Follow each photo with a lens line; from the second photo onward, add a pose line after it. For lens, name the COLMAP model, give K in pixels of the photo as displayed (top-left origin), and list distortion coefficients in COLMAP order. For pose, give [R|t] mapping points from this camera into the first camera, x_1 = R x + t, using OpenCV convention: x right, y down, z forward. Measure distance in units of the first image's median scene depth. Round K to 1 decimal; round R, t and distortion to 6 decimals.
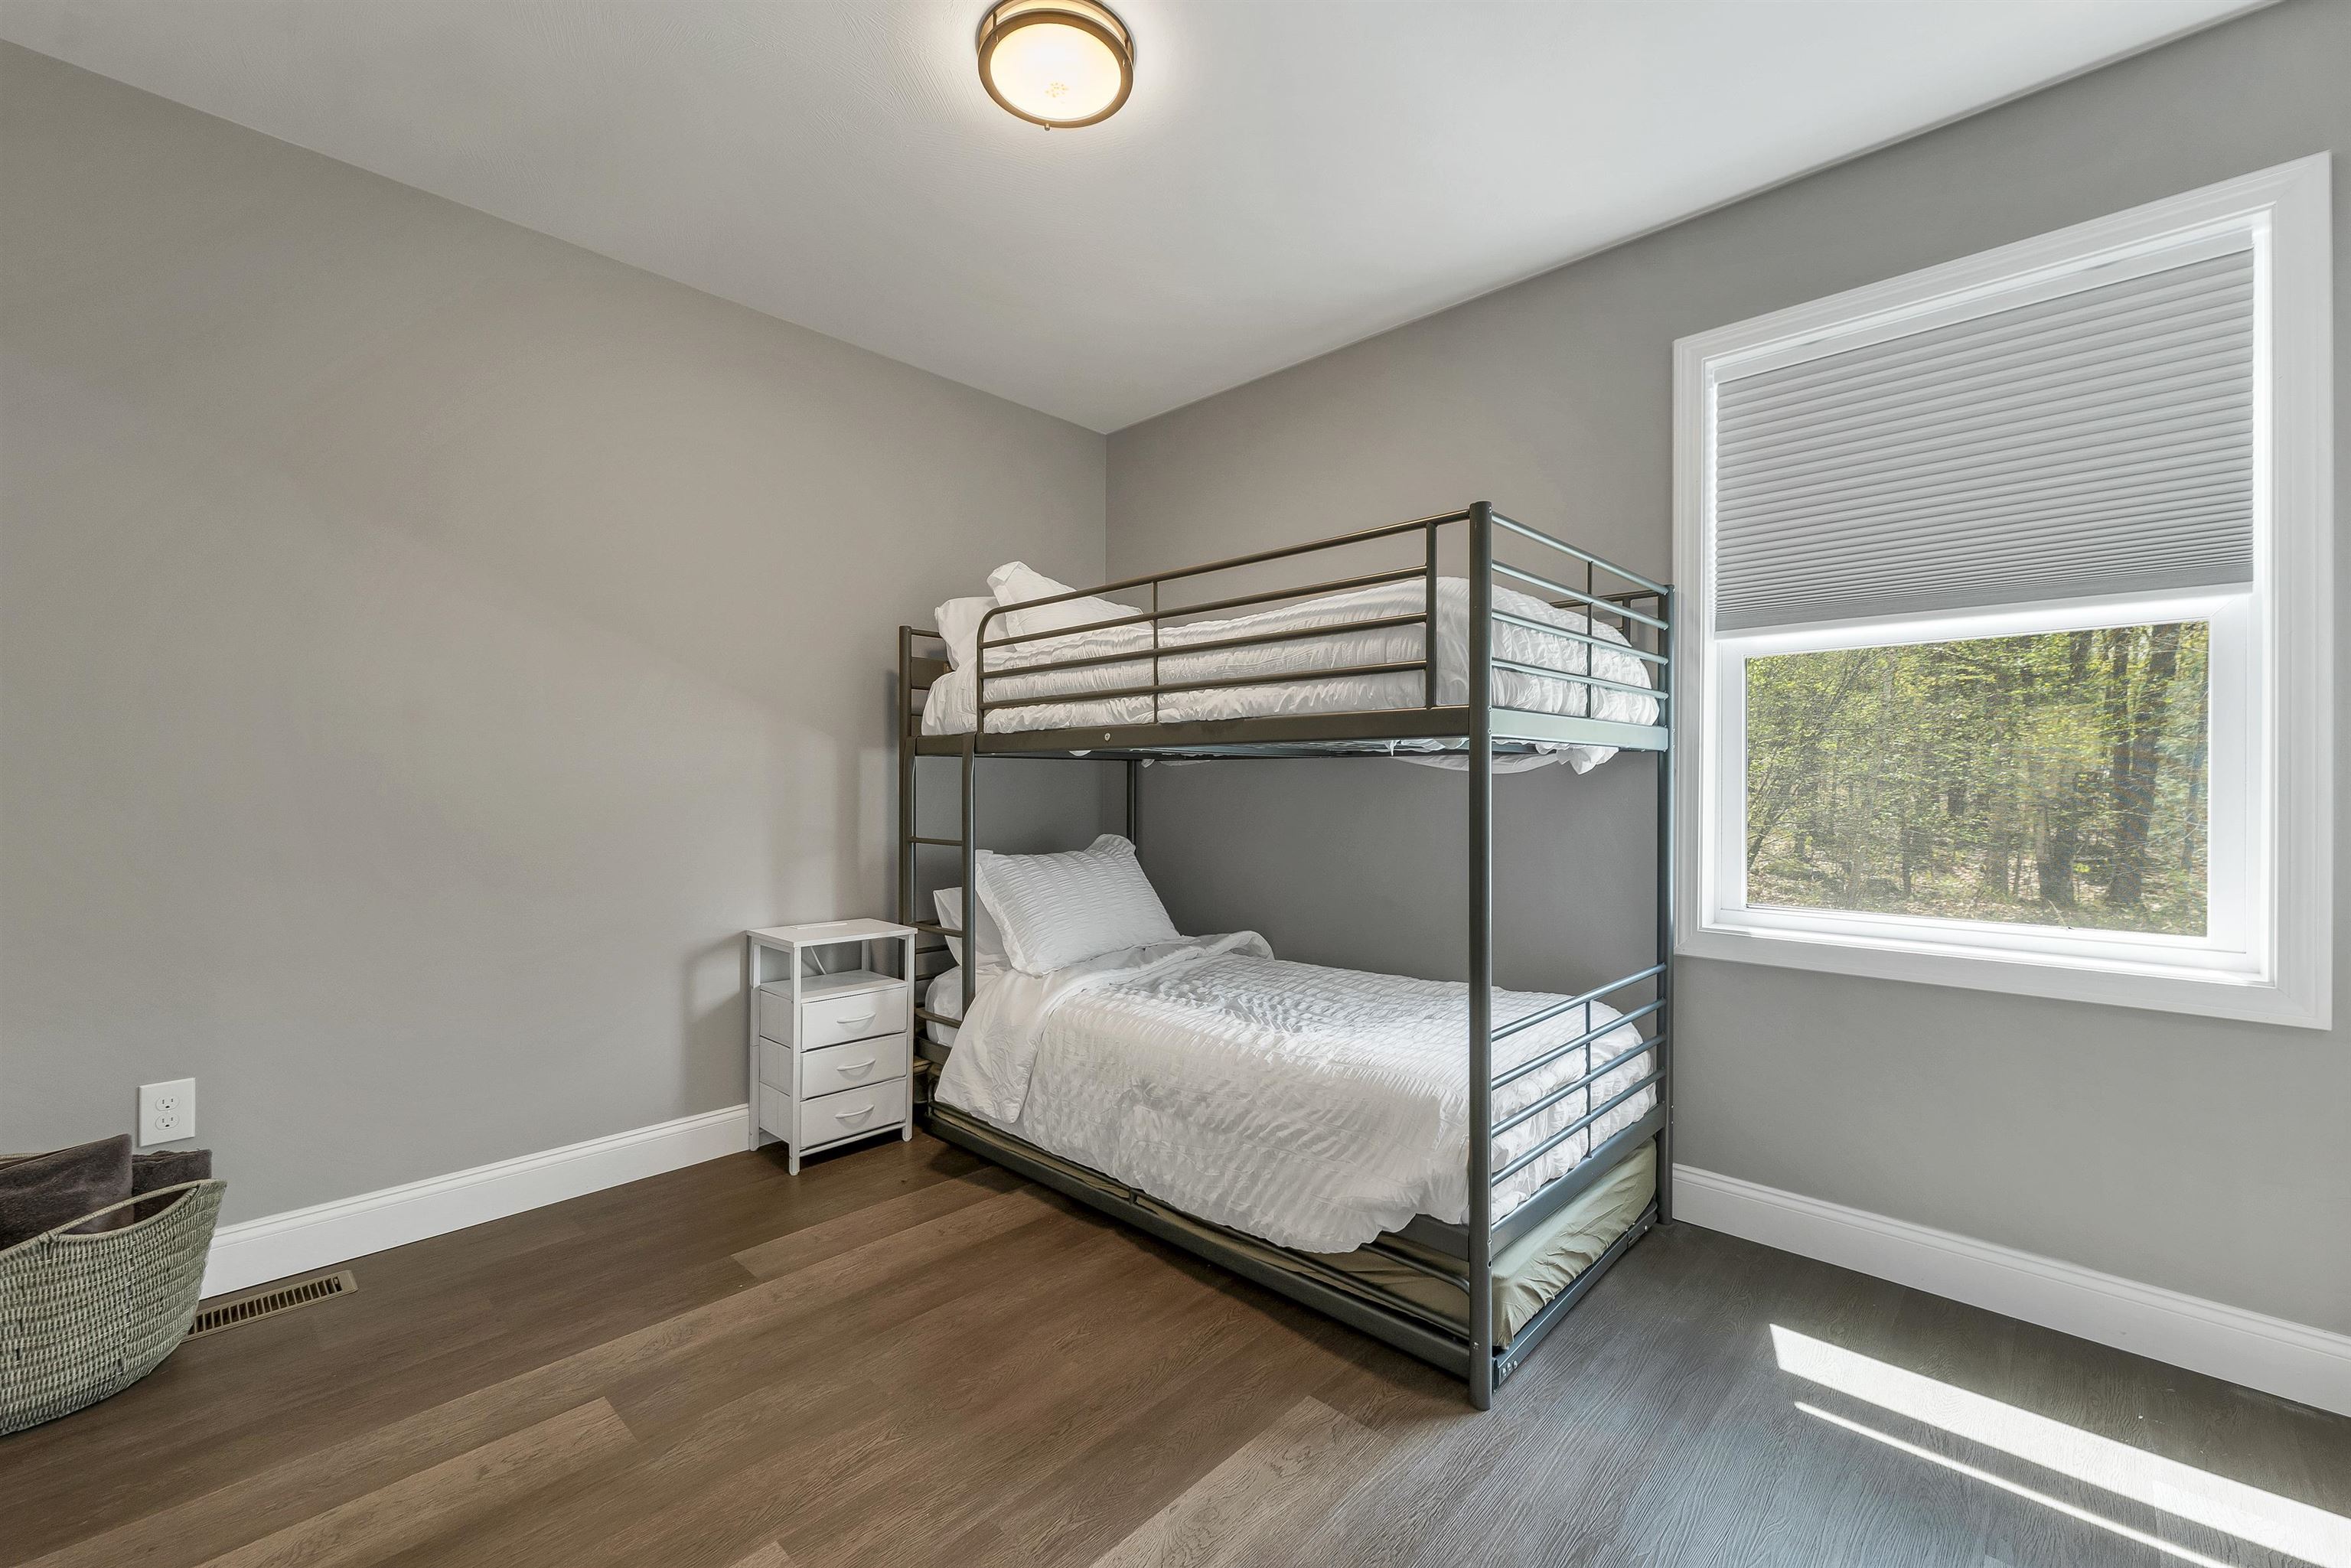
lens RADIAL K [[977.0, 0, 1169.7], [0, 977.0, 782.0], [0, 0, 1]] dist [0.010190, -0.001378]
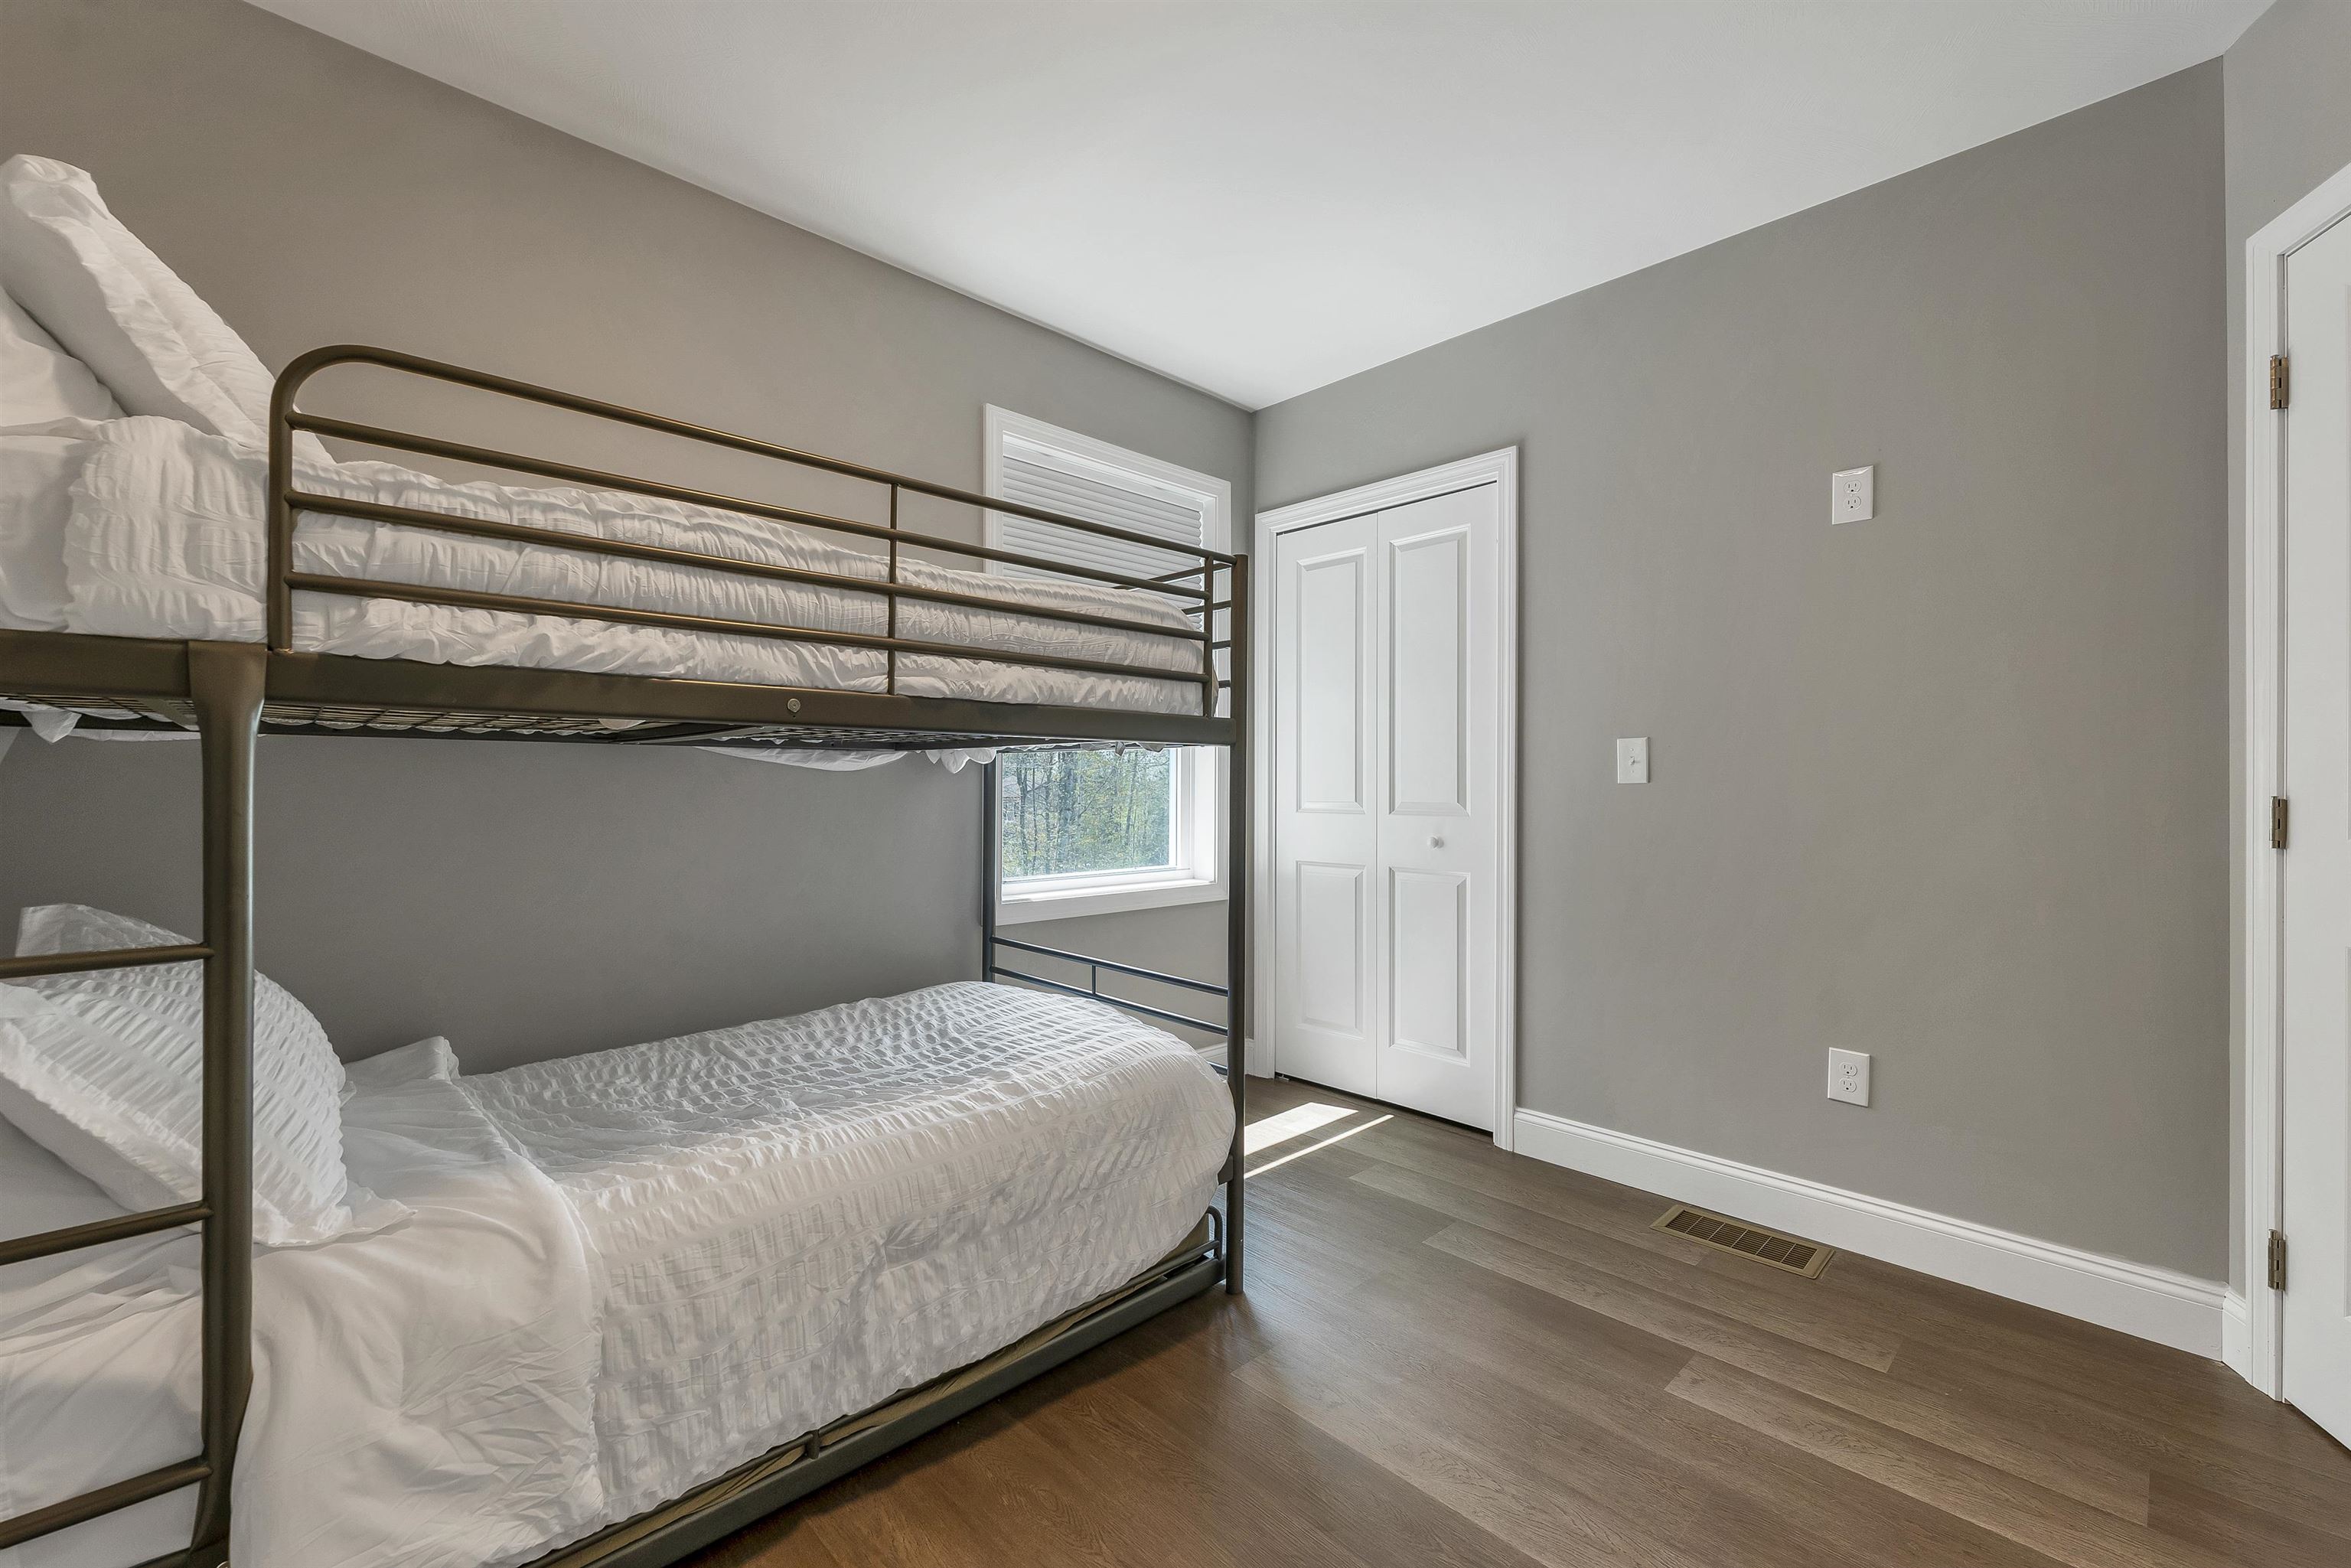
lens RADIAL K [[977.0, 0, 1174.3], [0, 977.0, 782.0], [0, 0, 1]] dist [0.010190, -0.001378]
pose [[0.027102, -0.002960, 0.999628, -0.720419], [-0.004869, 0.999983, 0.003093, -0.002815], [-0.999621, -0.004951, 0.027088, 0.829342]]
